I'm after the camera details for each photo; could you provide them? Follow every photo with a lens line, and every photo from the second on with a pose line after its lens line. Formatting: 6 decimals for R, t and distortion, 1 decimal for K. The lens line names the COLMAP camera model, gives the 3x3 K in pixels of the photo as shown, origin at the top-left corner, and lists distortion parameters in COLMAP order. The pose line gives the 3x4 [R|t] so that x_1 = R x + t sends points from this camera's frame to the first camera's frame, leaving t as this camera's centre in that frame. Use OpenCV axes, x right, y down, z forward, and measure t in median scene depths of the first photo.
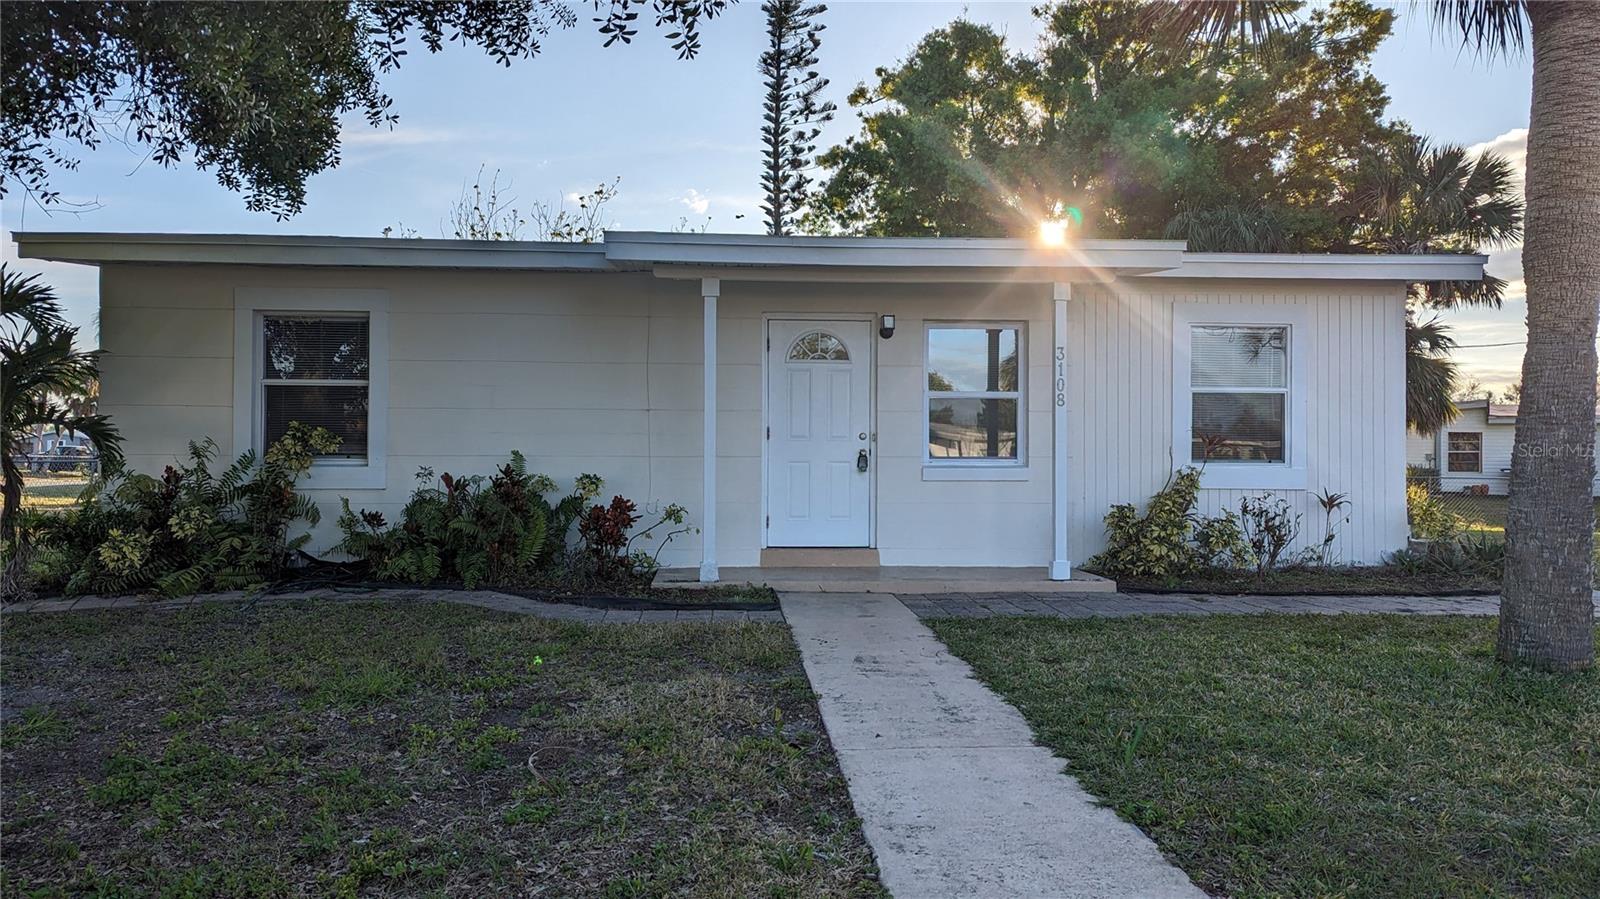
lens RADIAL K [[1125.3, 0, 794.6], [0, 1125.3, 454.3], [0, 0, 1]] dist [0.063065, -0.056061]
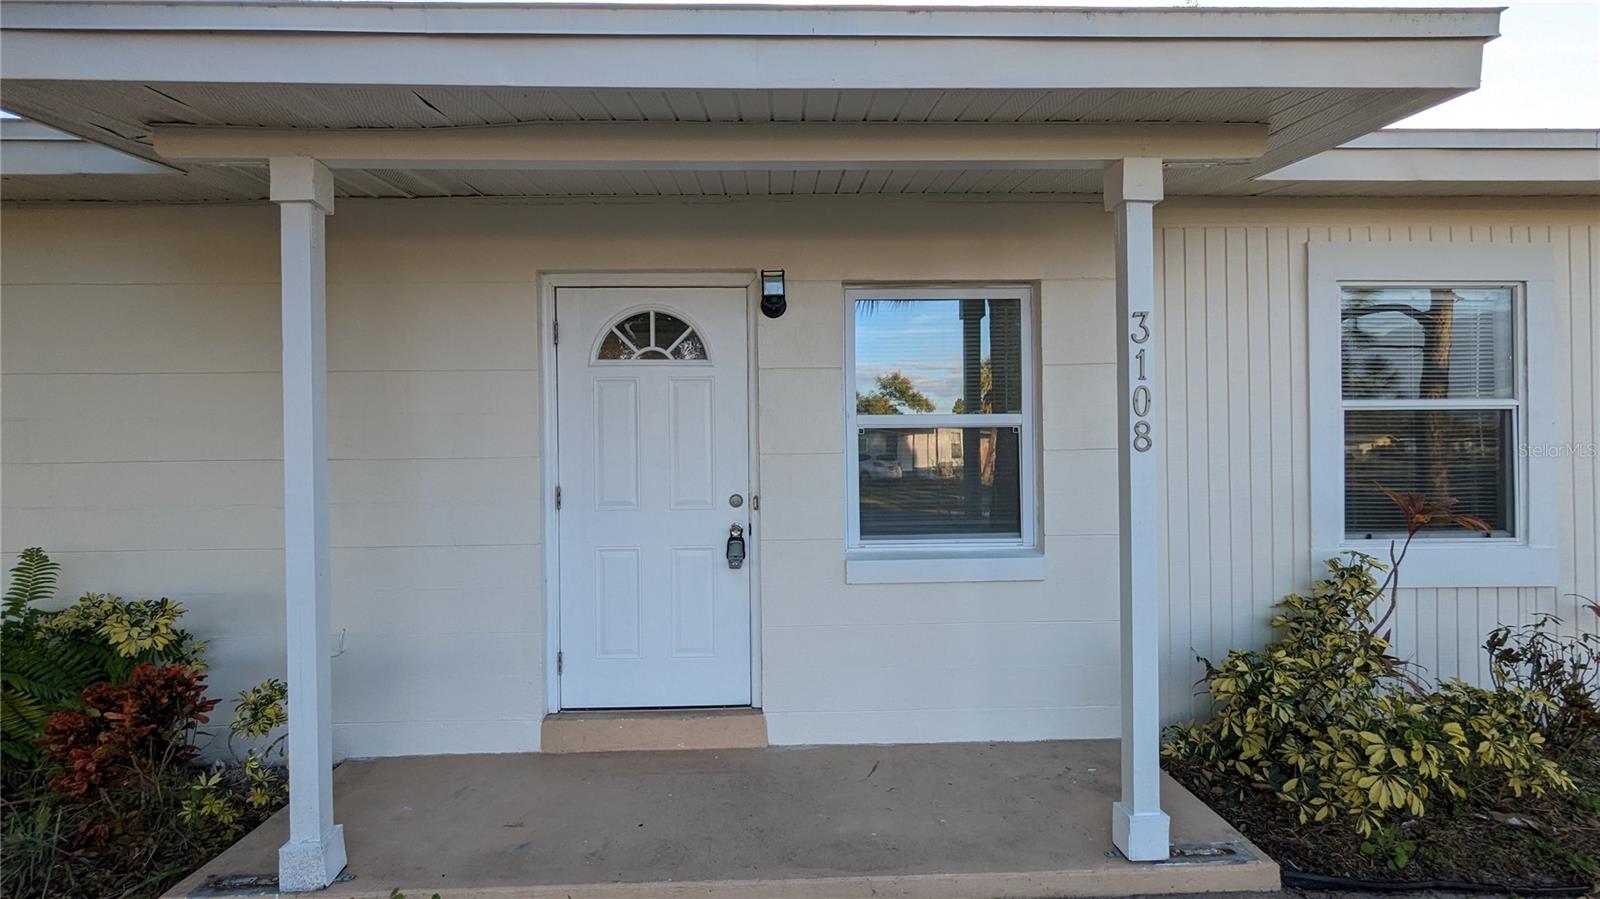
lens RADIAL K [[753.1, 0, 806.9], [0, 753.1, 441.7], [0, 0, 1]] dist [-0.005879, 0.003478]
pose [[0.999421, -0.015253, -0.030415, 0.106464], [0.015165, 0.999880, -0.003103, -0.042684], [0.030458, 0.002640, 0.999533, 0.641772]]
